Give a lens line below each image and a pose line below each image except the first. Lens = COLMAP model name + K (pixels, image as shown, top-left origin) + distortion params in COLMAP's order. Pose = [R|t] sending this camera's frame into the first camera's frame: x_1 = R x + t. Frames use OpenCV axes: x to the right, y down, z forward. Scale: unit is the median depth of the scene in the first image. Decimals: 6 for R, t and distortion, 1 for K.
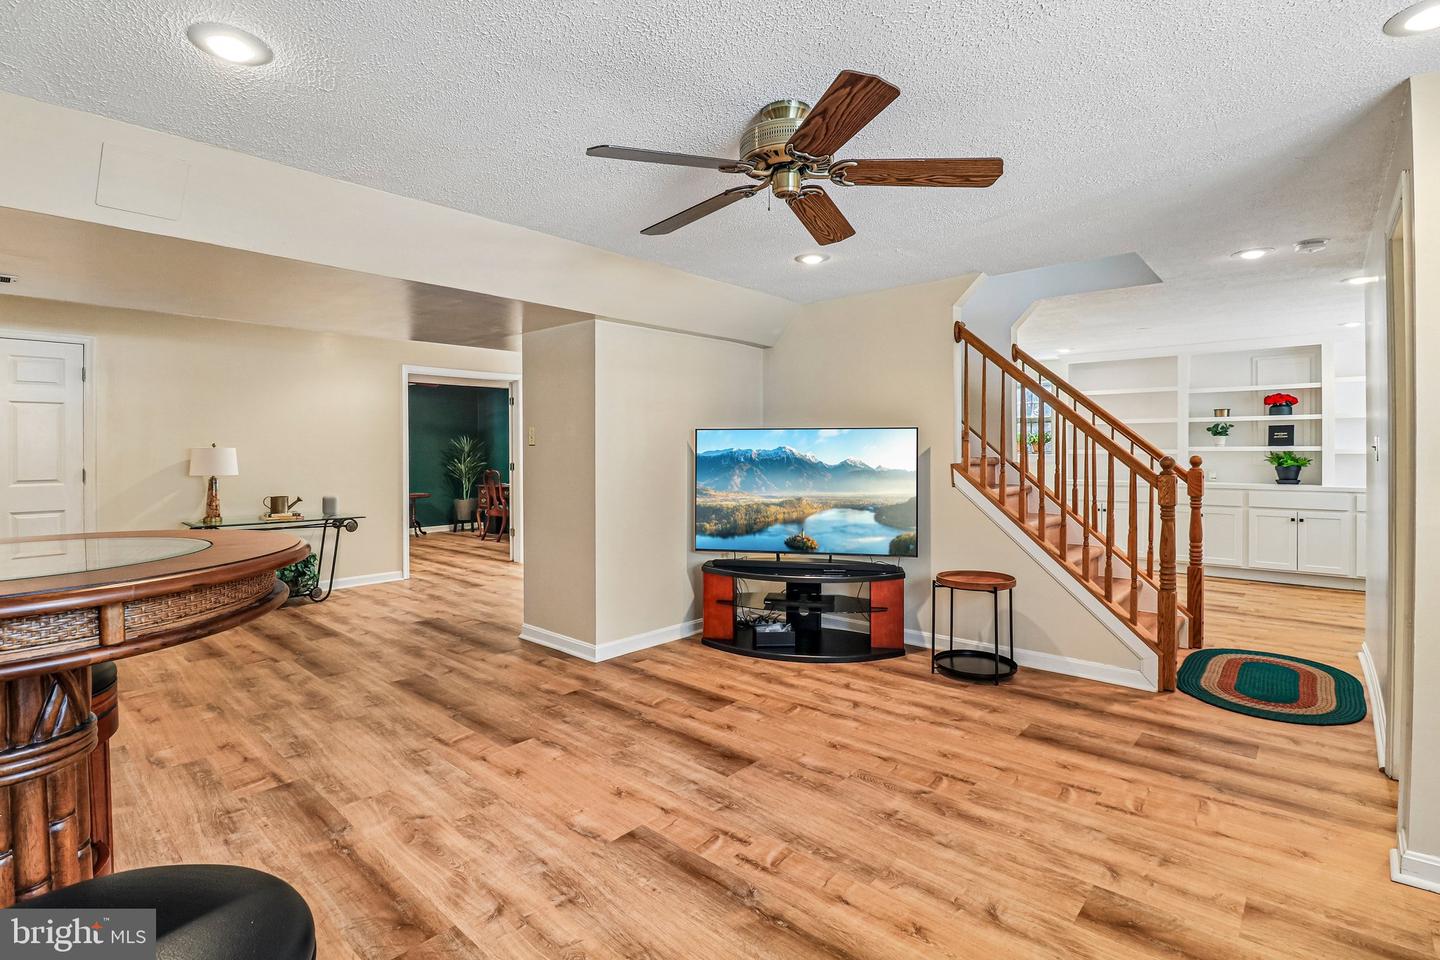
lens RADIAL K [[672.2, 0, 713.7], [0, 672.2, 455.6], [0, 0, 1]] dist [-0.007225, -0.003805]
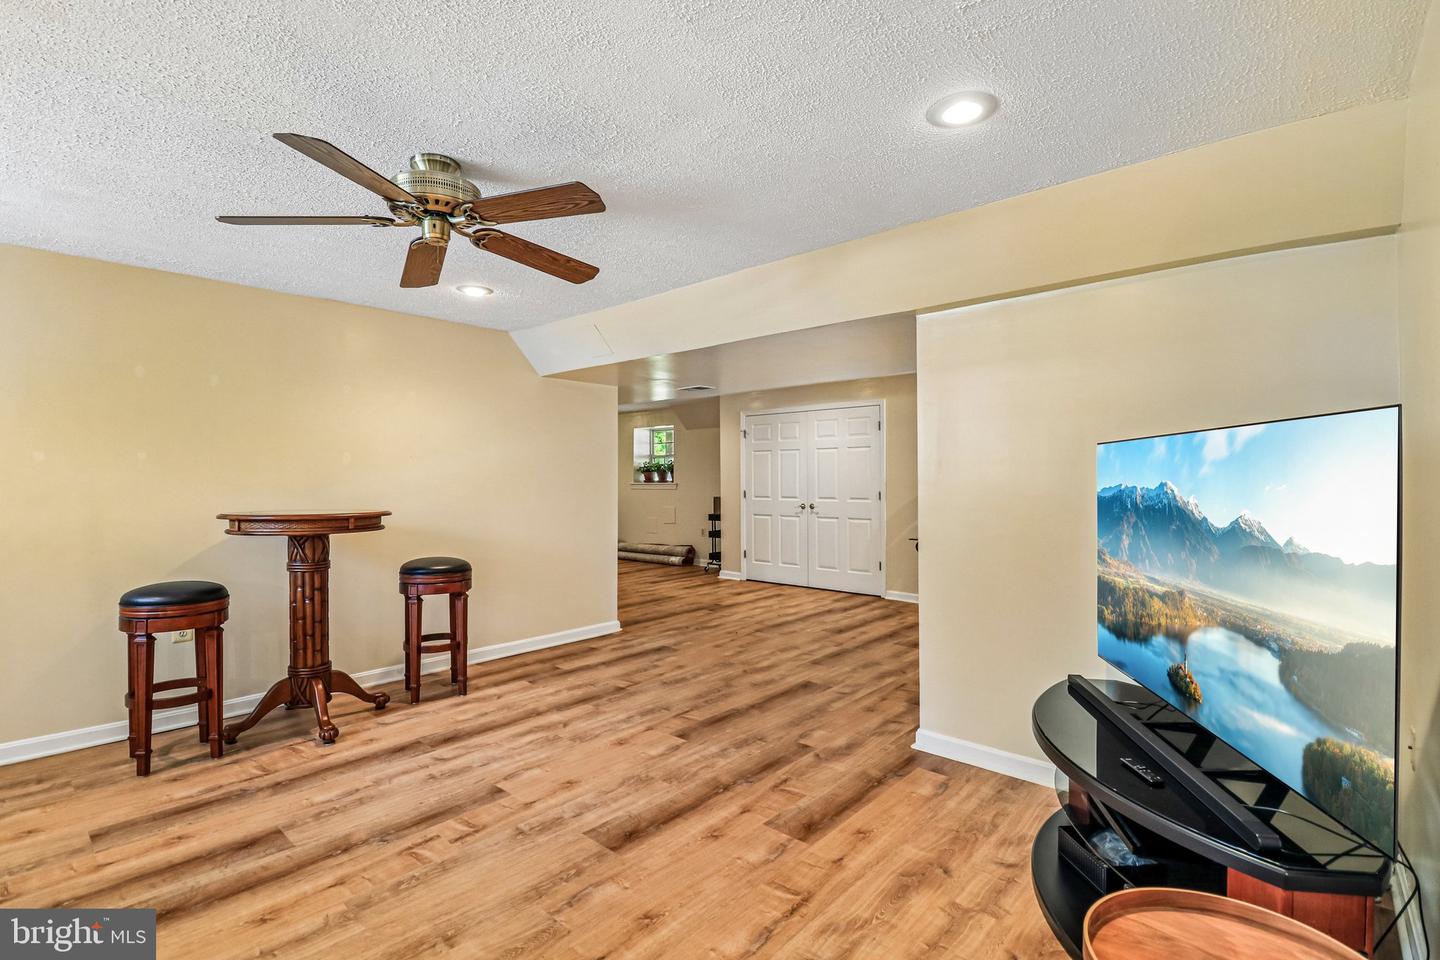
lens RADIAL K [[672.2, 0, 716.3], [0, 672.2, 480.2], [0, 0, 1]] dist [-0.007225, -0.003805]
pose [[0.010129, 0.006398, -0.999928, 0.779341], [-0.004525, 0.999970, 0.006353, -0.016979], [0.999938, 0.004461, 0.010158, 0.959078]]
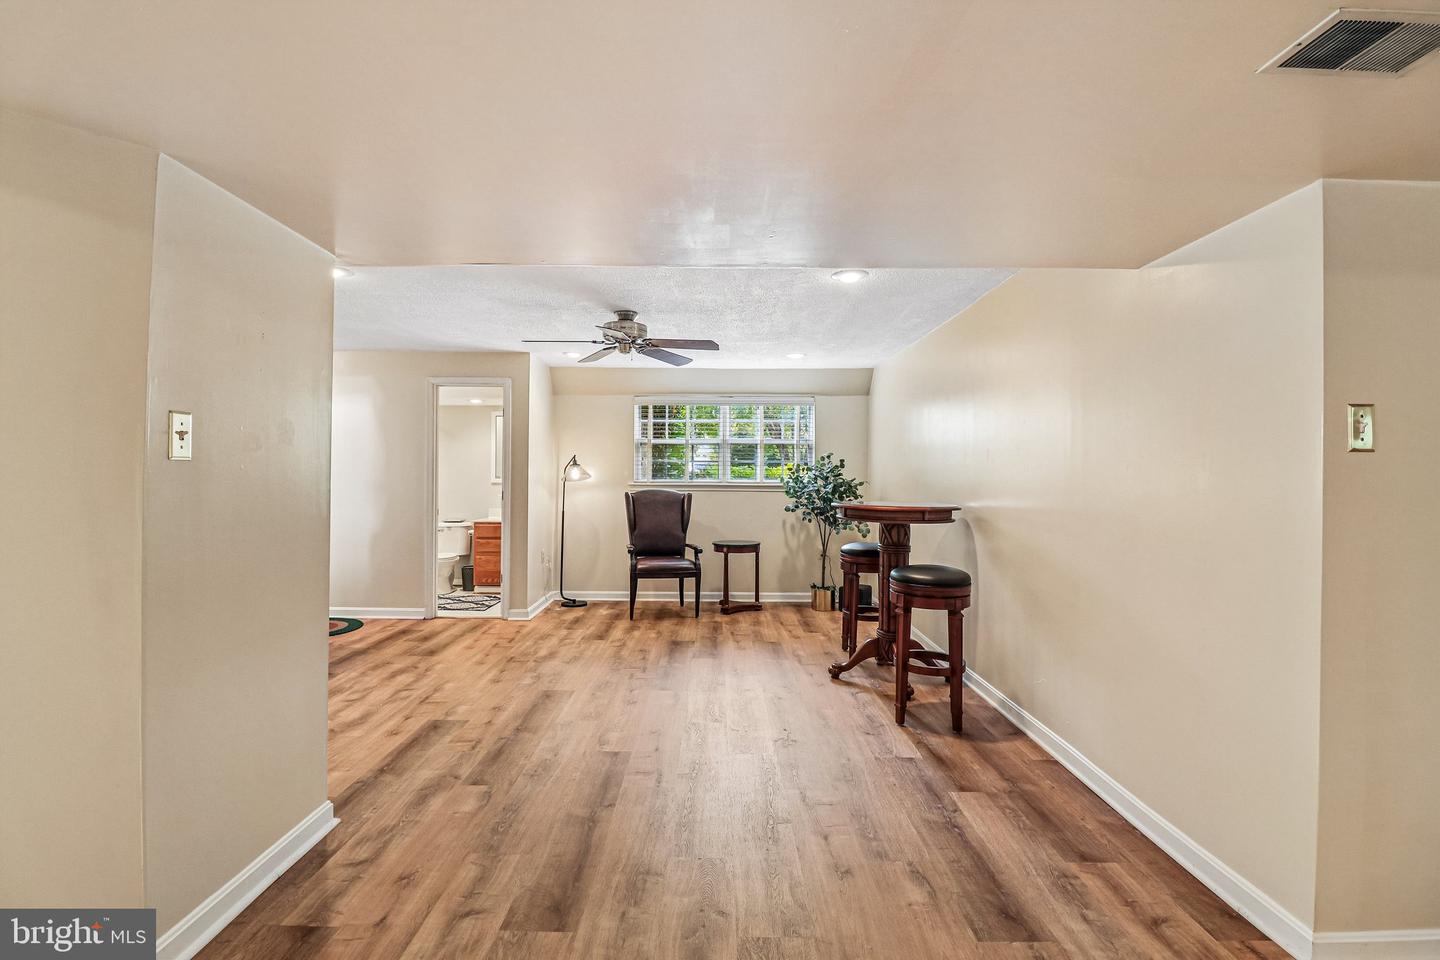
lens RADIAL K [[672.2, 0, 693.2], [0, 672.2, 477.5], [0, 0, 1]] dist [-0.007225, -0.003805]
pose [[-0.644427, -0.003302, 0.764659, -1.071656], [0.001469, 0.999983, 0.005556, -0.009325], [-0.764664, 0.004703, -0.644411, 1.447185]]
